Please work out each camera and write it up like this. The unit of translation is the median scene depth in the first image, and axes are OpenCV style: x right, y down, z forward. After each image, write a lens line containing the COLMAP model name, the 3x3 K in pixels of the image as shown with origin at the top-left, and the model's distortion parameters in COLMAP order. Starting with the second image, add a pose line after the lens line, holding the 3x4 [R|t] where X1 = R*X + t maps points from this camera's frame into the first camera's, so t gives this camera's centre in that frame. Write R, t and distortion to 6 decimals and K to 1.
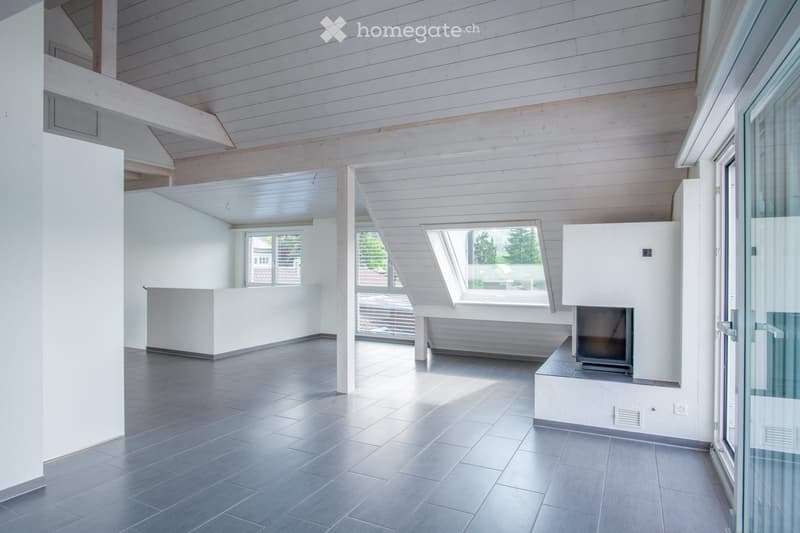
lens RADIAL K [[467.5, 0, 400.0], [0, 467.5, 266.5], [0, 0, 1]] dist [0.001303, 0.000075]
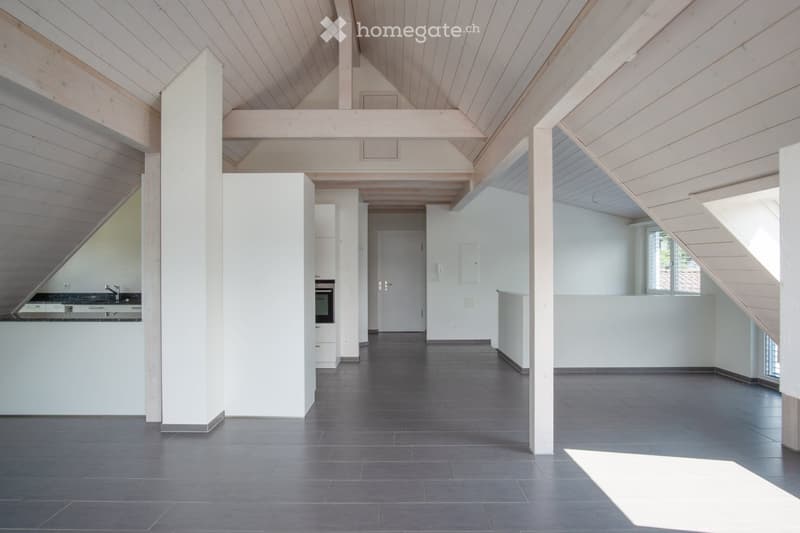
lens RADIAL K [[479.2, 0, 400.0], [0, 479.2, 266.5], [0, 0, 1]] dist [0.002154, 0.000282]
pose [[0.449604, -0.008237, -0.893190, 0.355999], [0.005215, 0.999965, -0.006596, -0.001844], [0.893213, -0.001692, 0.449631, 0.404201]]
